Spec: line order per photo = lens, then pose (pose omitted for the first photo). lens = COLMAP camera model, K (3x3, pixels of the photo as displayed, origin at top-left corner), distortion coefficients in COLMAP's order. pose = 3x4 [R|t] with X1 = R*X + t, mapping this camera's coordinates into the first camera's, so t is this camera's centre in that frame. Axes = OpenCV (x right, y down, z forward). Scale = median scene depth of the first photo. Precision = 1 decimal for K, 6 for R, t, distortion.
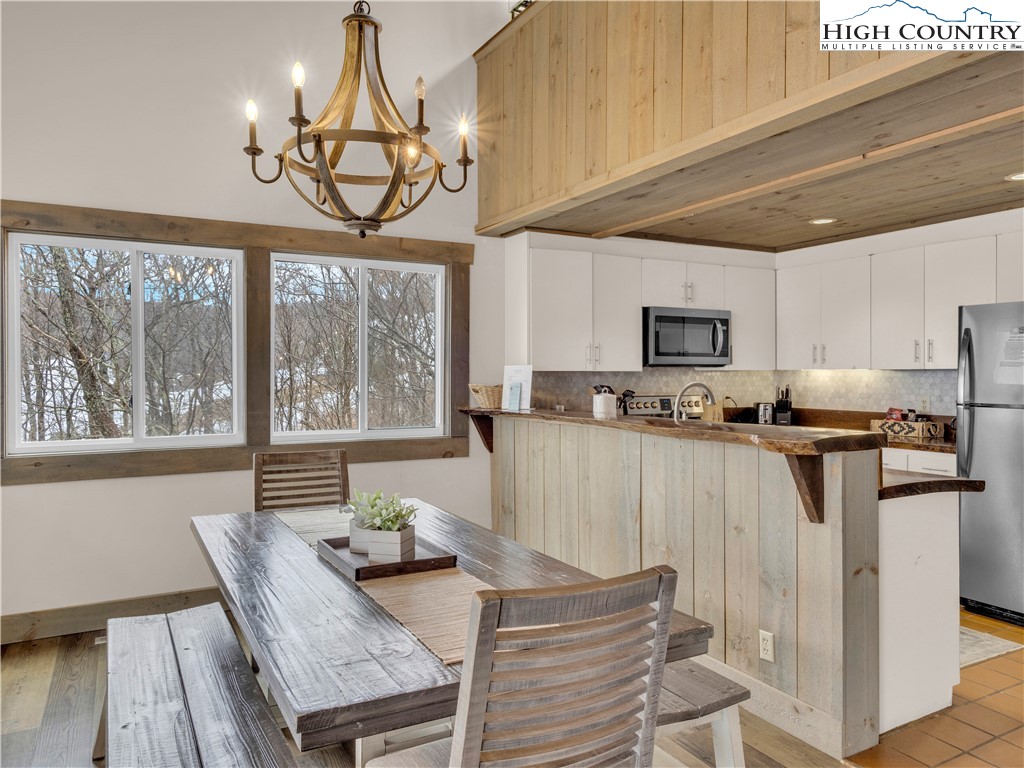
lens RADIAL K [[735.2, 0, 507.8], [0, 735.2, 374.6], [0, 0, 1]] dist [-0.003720, 0.000181]
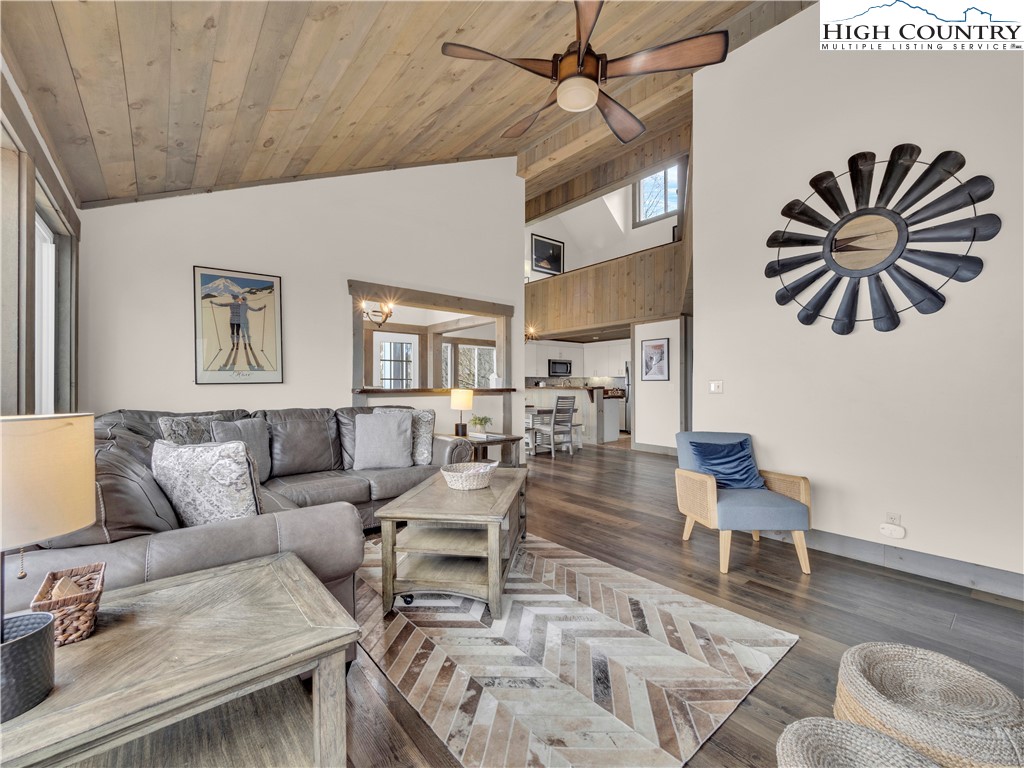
lens RADIAL K [[433.2, 0, 509.2], [0, 433.2, 383.4], [0, 0, 1]] dist [-0.003969, -0.000210]
pose [[0.981834, 0.003840, 0.189701, -0.417696], [-0.002215, 0.999959, -0.008780, 0.045729], [-0.189727, 0.008200, 0.981803, -1.070416]]
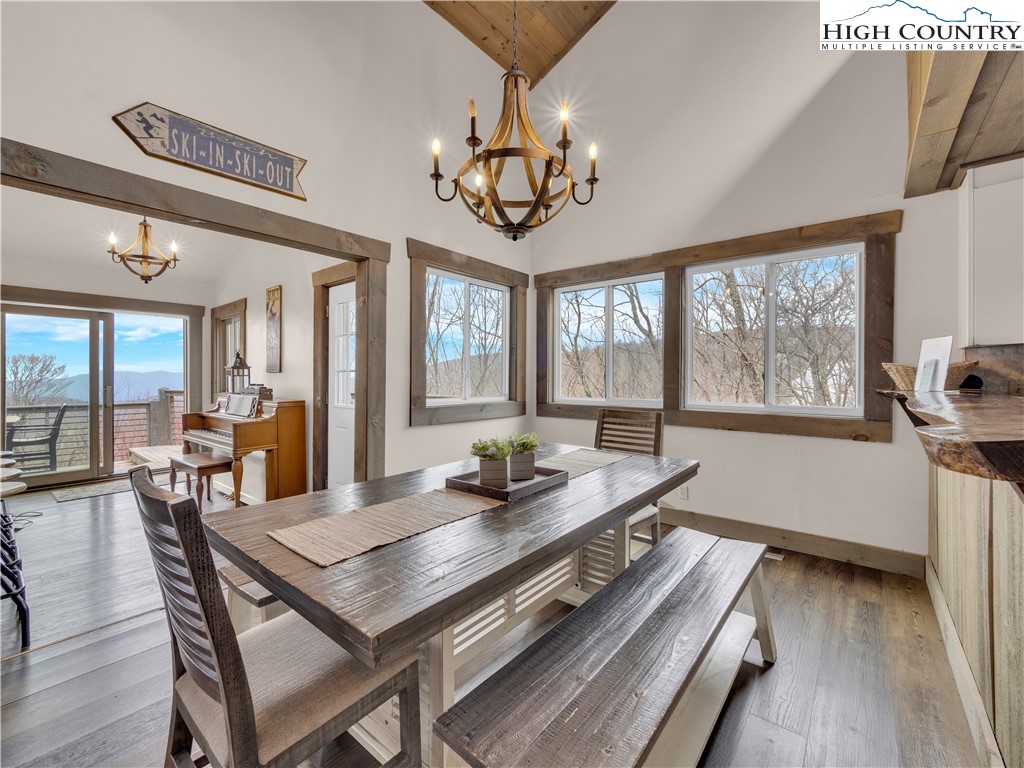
lens RADIAL K [[433.2, 0, 509.2], [0, 433.2, 383.4], [0, 0, 1]] dist [-0.003969, -0.000210]
pose [[0.372853, 0.018265, -0.927711, 0.263020], [-0.003852, 0.999828, 0.018137, 0.028315], [0.927882, -0.003189, 0.372859, 0.345094]]
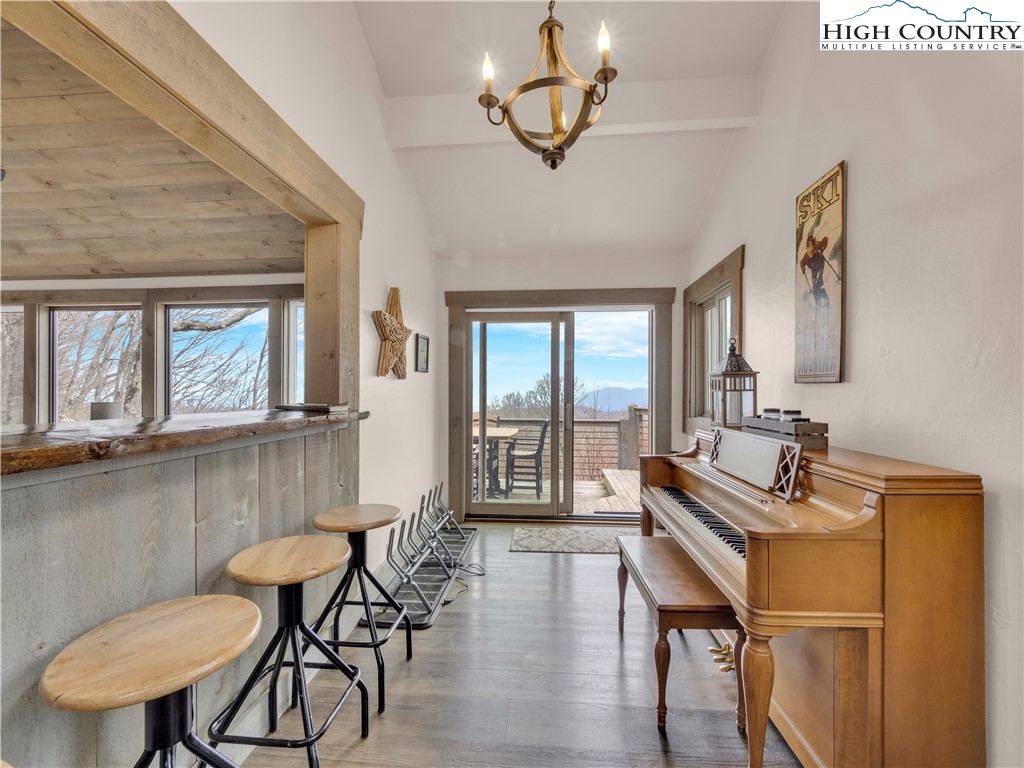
lens RADIAL K [[435.4, 0, 512.0], [0, 435.4, 388.3], [0, 0, 1]] dist [0.000022, 0.000343]
pose [[-0.554664, -0.003392, -0.832067, -0.294657], [-0.001639, 0.999994, -0.002983, 0.030431], [0.832073, -0.000291, -0.554666, 0.213147]]
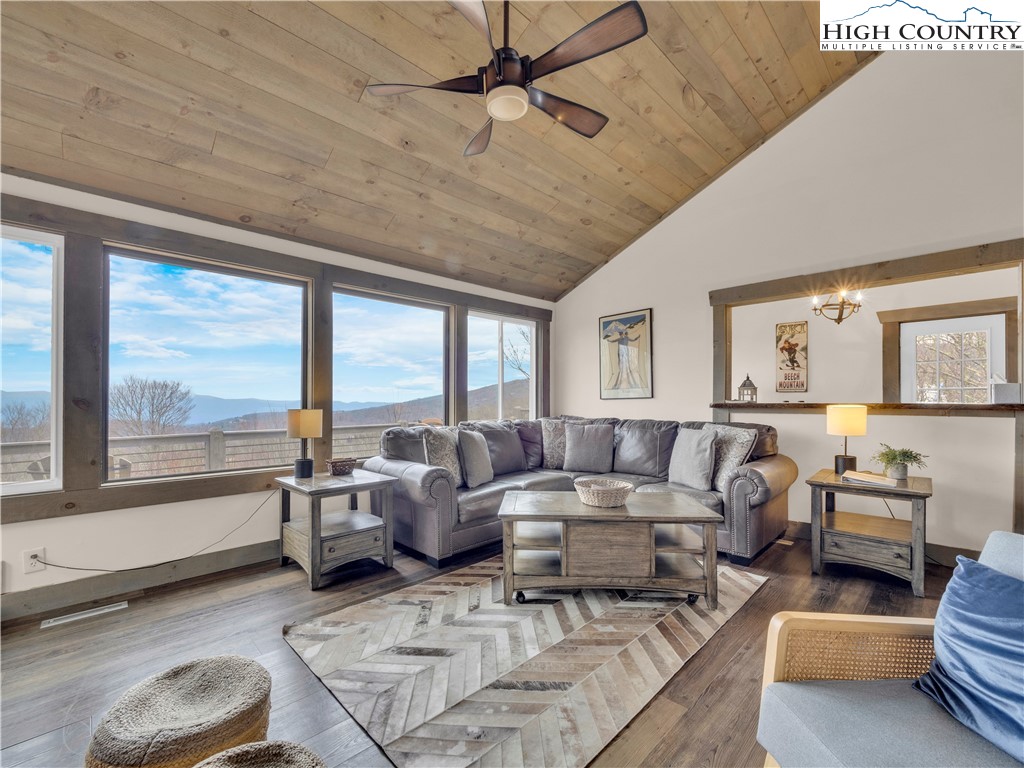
lens RADIAL K [[436.5, 0, 506.8], [0, 436.5, 396.7], [0, 0, 1]] dist [-0.001279, -0.000253]
pose [[0.271163, -0.006259, -0.962513, 0.116623], [0.000598, 0.999980, -0.006334, 0.042413], [0.962533, 0.001142, 0.271161, -0.787594]]
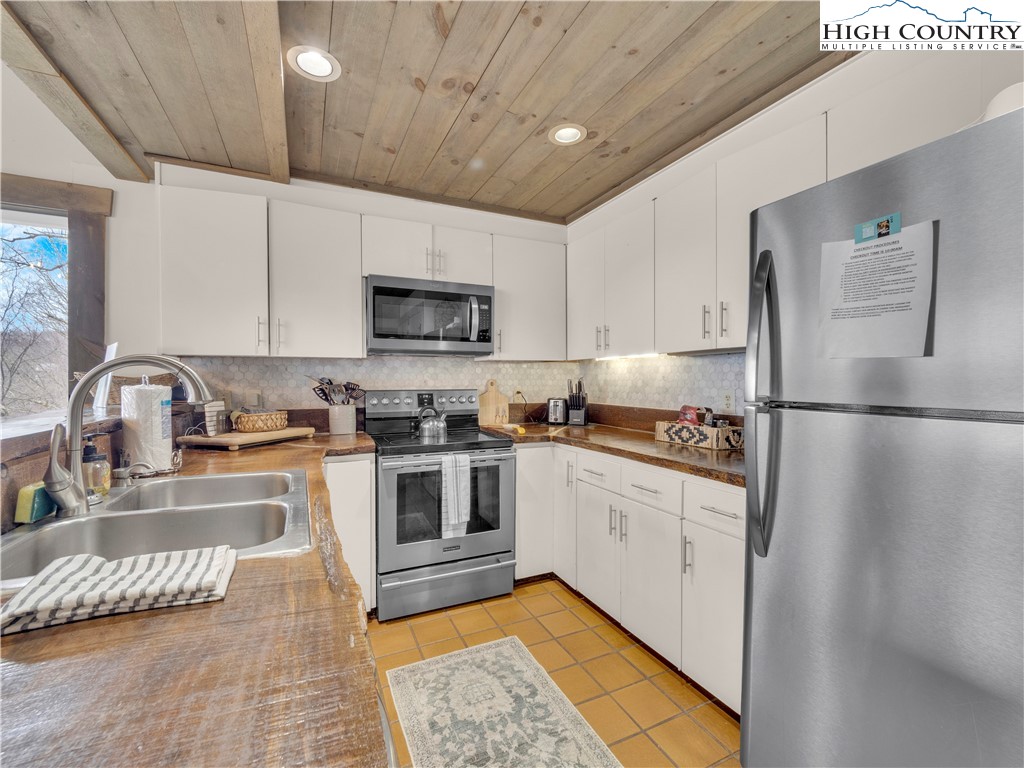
lens RADIAL K [[433.2, 0, 509.2], [0, 433.2, 383.4], [0, 0, 1]] dist [-0.003969, -0.000210]
pose [[0.998240, -0.000464, -0.059297, 0.380038], [0.000865, 0.999977, 0.006733, 0.020052], [0.059292, -0.006773, 0.998218, 0.563208]]
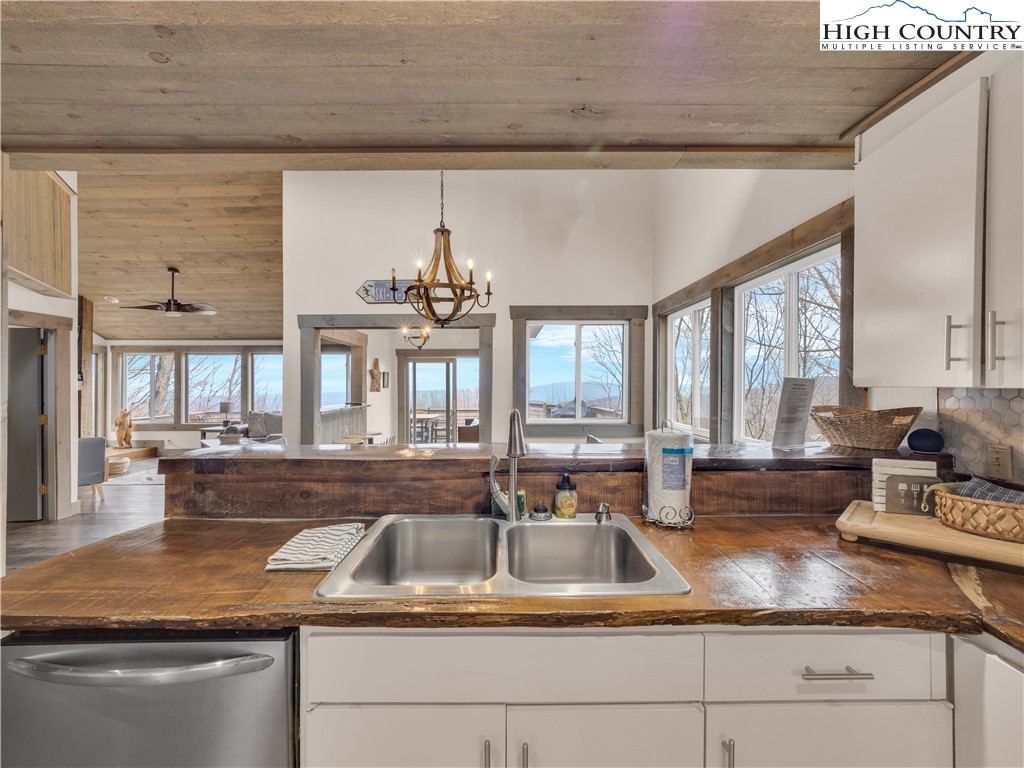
lens RADIAL K [[433.2, 0, 509.2], [0, 433.2, 383.4], [0, 0, 1]] dist [-0.003969, -0.000210]
pose [[-0.469025, -0.000232, -0.883185, 0.418942], [0.005053, 0.999983, -0.002946, -0.007281], [0.883170, -0.005845, -0.469016, 0.873191]]
